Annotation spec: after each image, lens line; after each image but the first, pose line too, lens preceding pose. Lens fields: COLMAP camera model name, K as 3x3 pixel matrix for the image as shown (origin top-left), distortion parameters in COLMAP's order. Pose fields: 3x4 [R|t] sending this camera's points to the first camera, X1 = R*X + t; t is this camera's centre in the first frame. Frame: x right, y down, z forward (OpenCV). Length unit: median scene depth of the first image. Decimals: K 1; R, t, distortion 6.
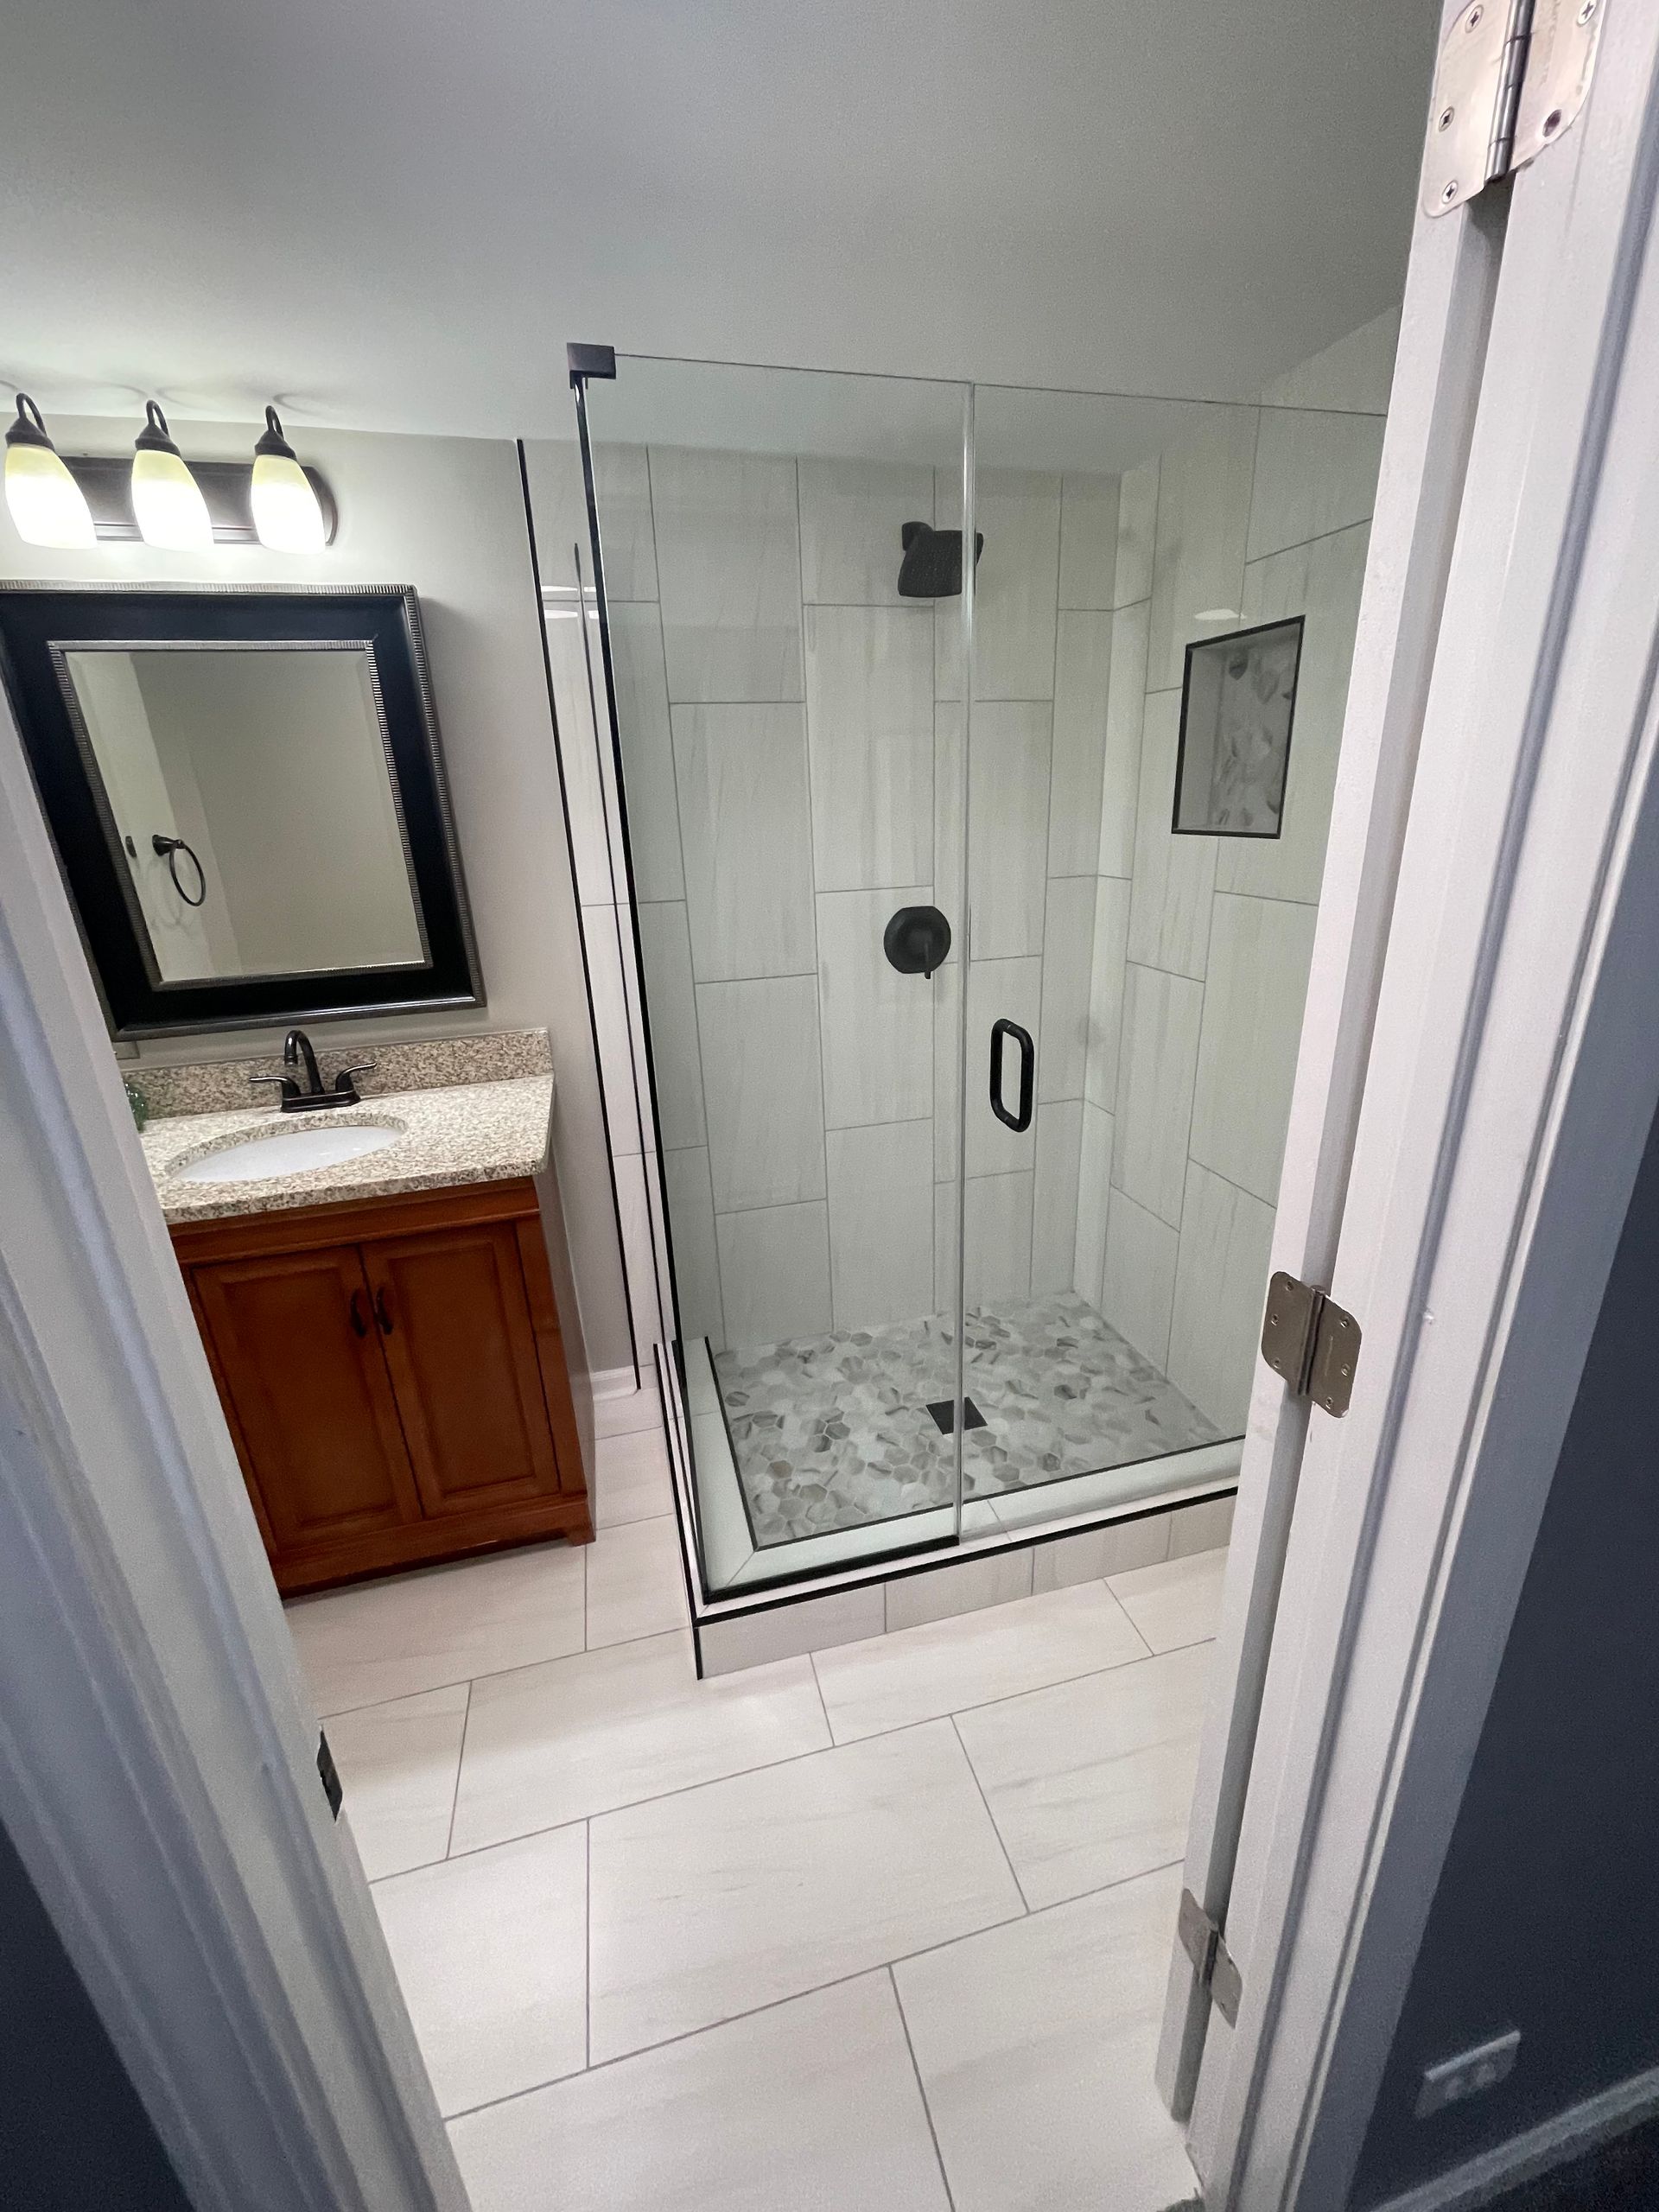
lens RADIAL K [[889.1, 0, 821.5], [0, 889.1, 1088.2], [0, 0, 1]] dist [0.000372, 0.000137]
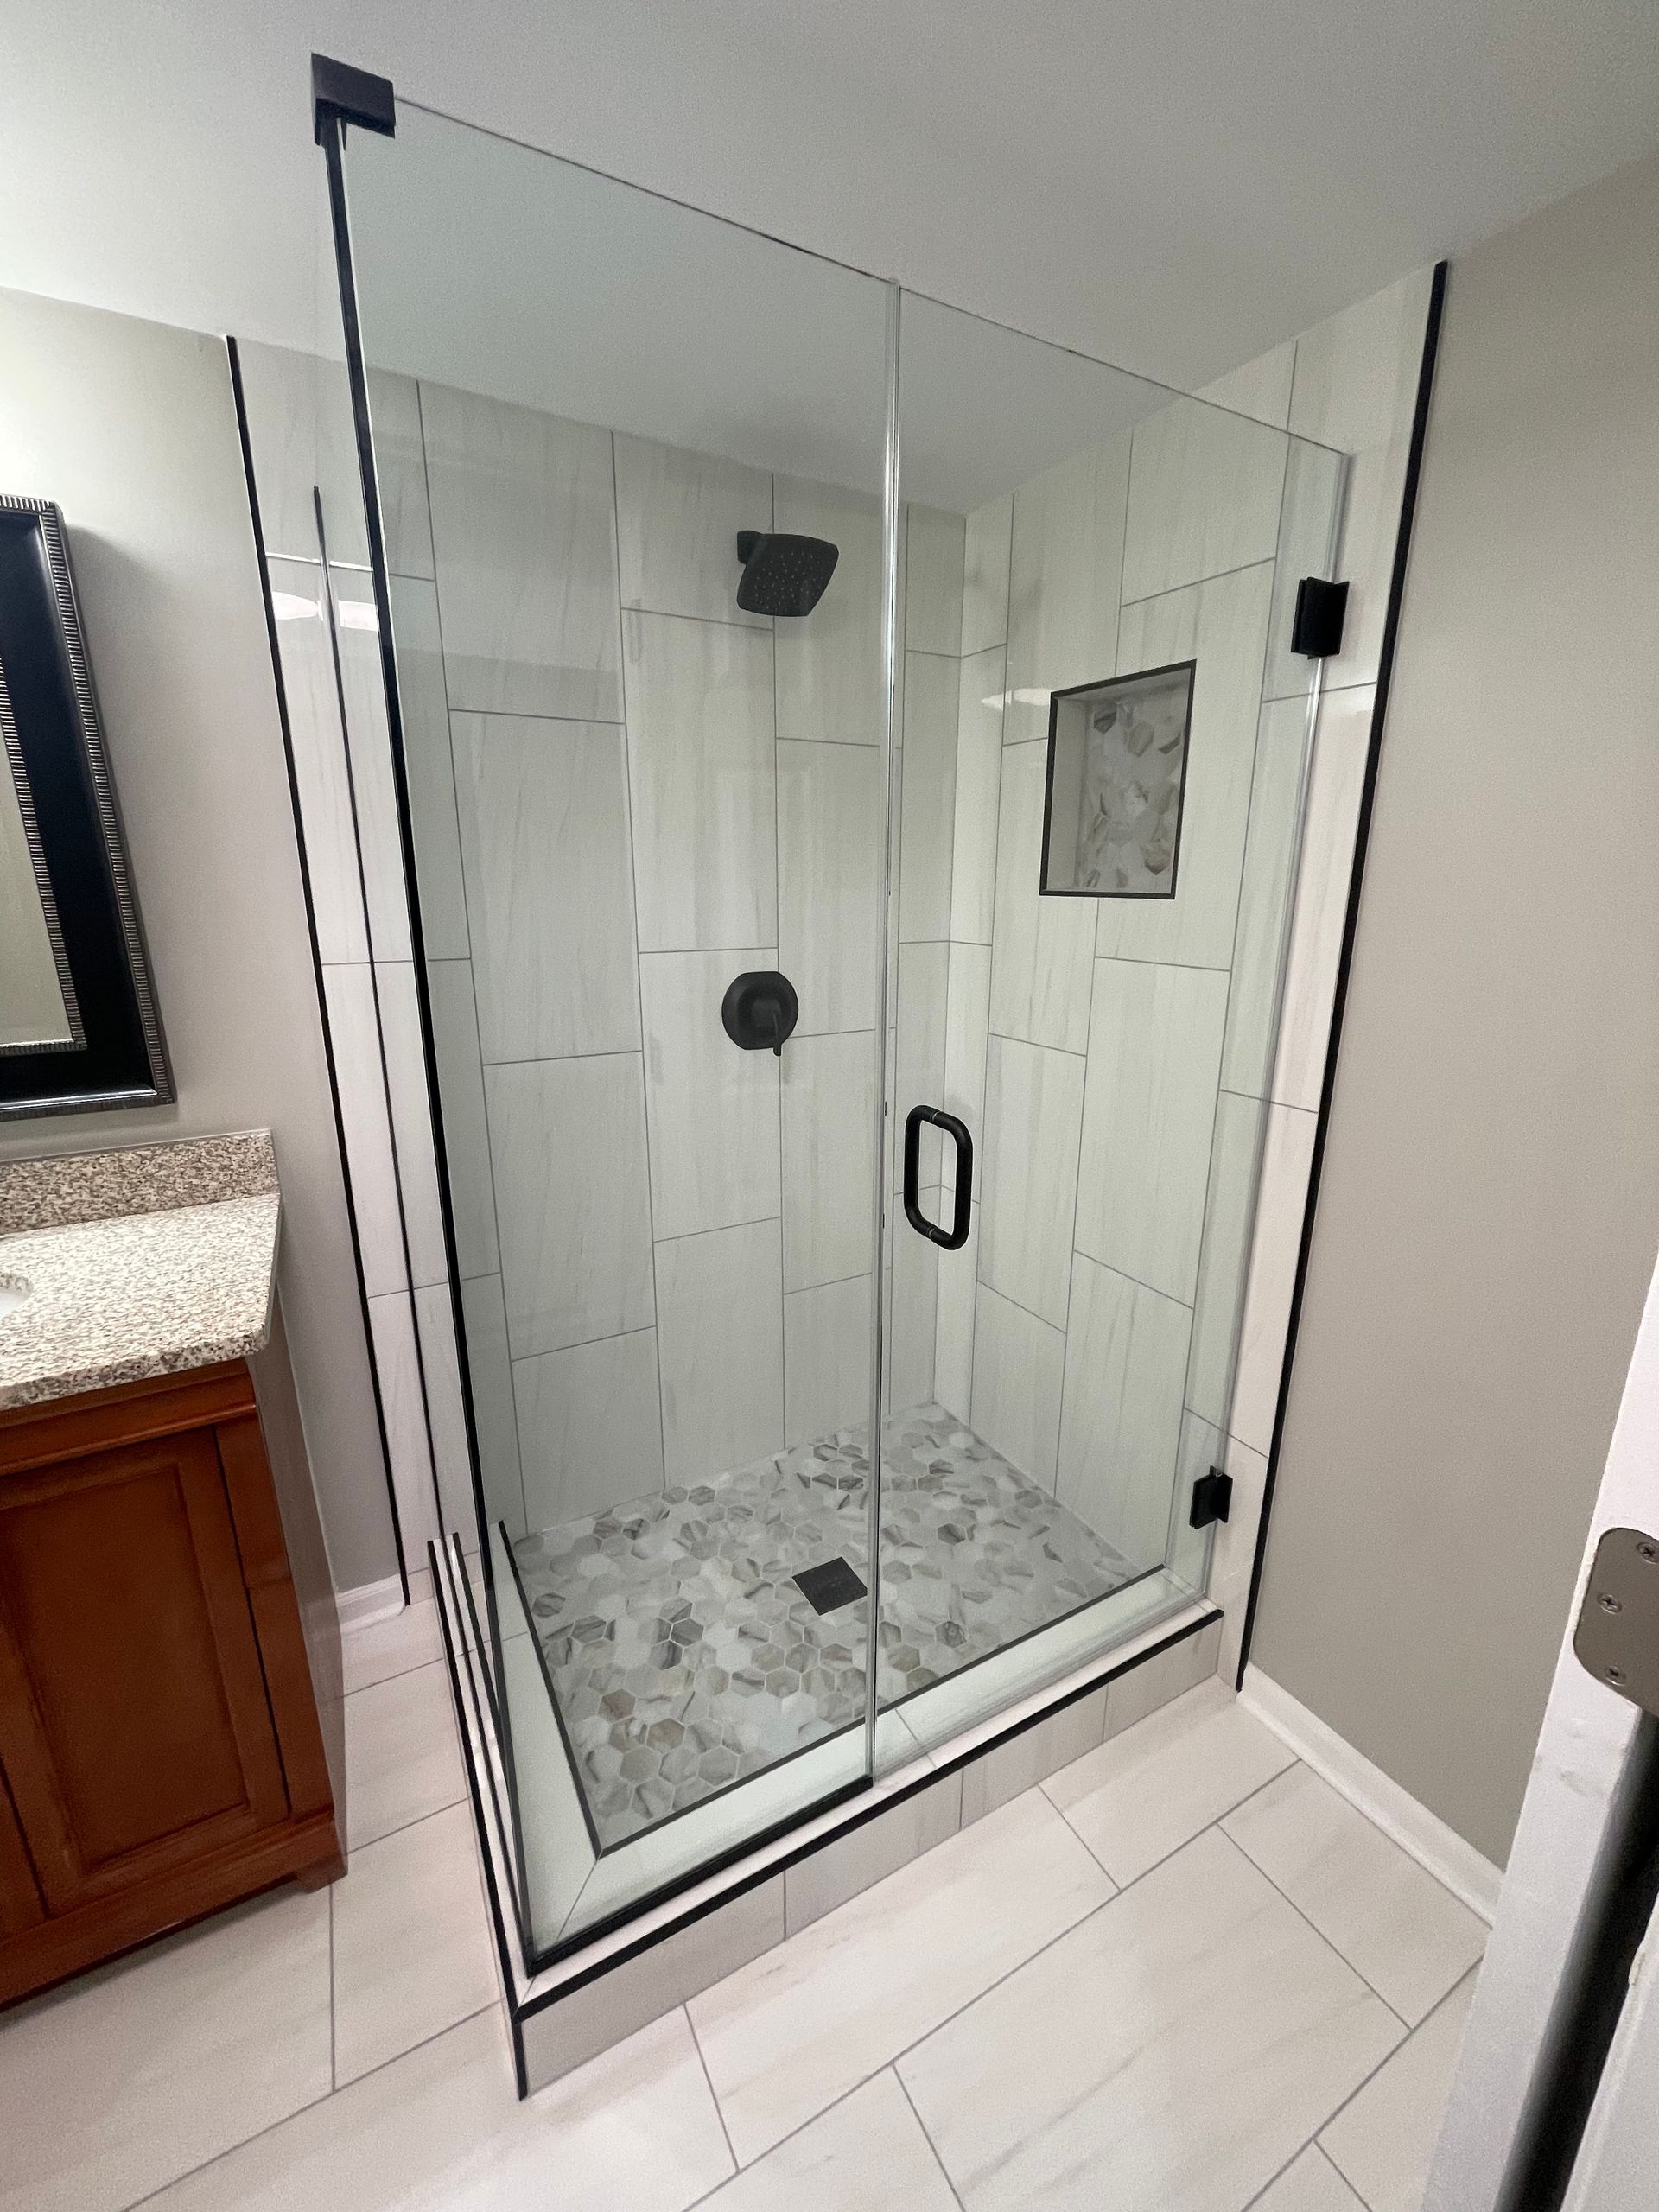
lens RADIAL K [[890.3, 0, 823.8], [0, 890.3, 1091.8], [0, 0, 1]] dist [-0.012818, 0.007702]
pose [[0.966333, -0.023147, 0.256253, -0.056196], [0.043958, 0.996155, -0.075783, -0.023957], [-0.253514, 0.084496, 0.963634, 0.183381]]
